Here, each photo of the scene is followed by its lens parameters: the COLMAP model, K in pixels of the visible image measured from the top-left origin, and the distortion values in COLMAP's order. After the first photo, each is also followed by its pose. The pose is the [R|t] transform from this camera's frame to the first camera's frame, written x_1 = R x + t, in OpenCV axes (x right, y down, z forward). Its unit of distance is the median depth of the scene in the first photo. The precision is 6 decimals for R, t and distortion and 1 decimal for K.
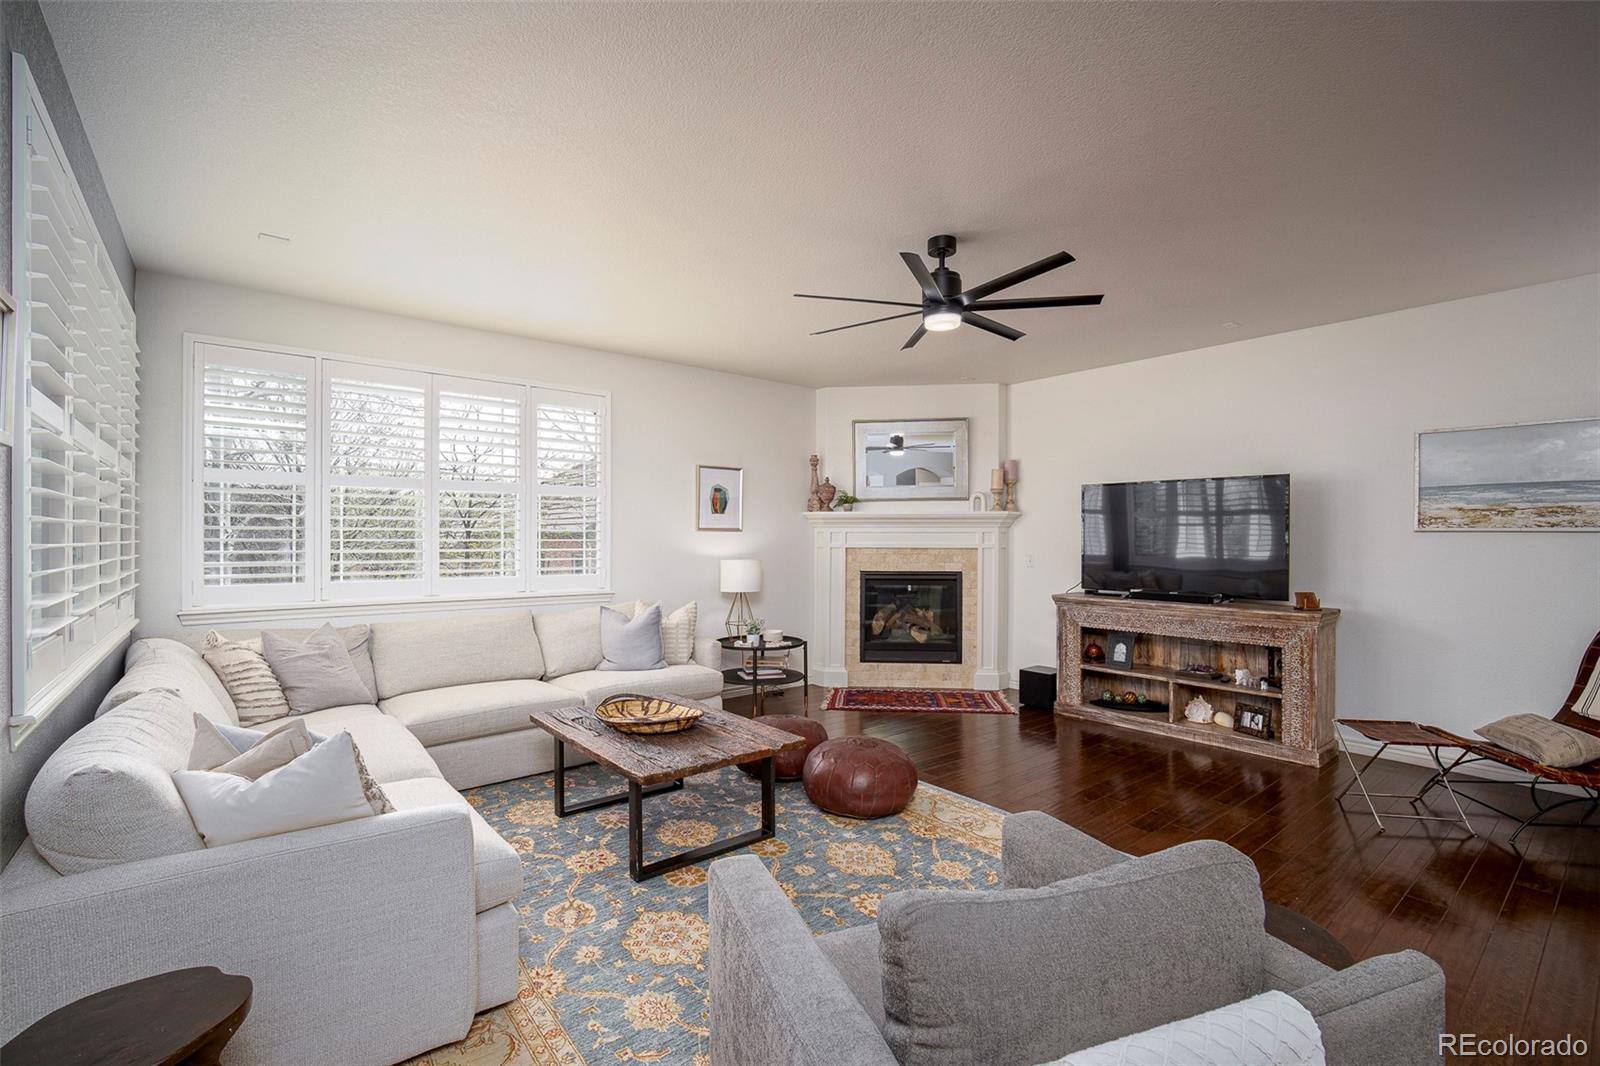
lens RADIAL K [[702.8, 0, 802.7], [0, 702.8, 541.0], [0, 0, 1]] dist [-0.002546, -0.000260]
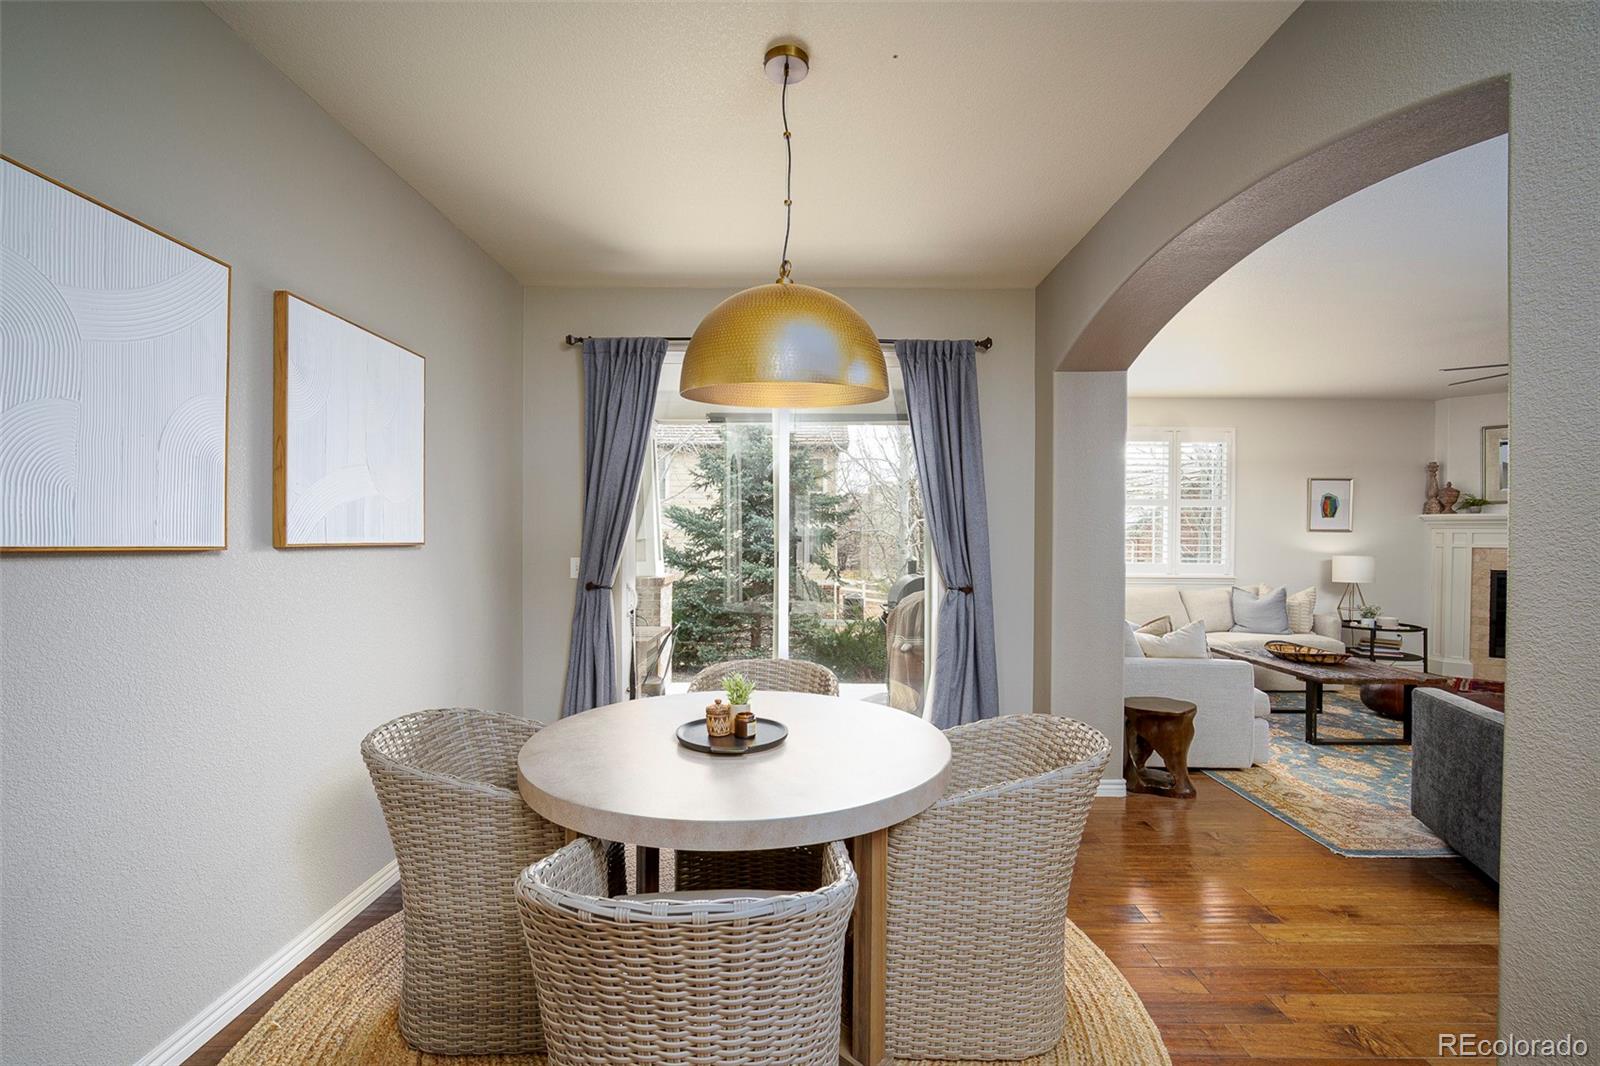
lens RADIAL K [[702.8, 0, 802.7], [0, 702.8, 541.0], [0, 0, 1]] dist [-0.002546, -0.000260]
pose [[0.778275, 0.006327, -0.627891, -0.068187], [-0.007649, 0.999971, 0.000595, 0.007895], [0.627877, 0.004340, 0.778301, -0.518056]]
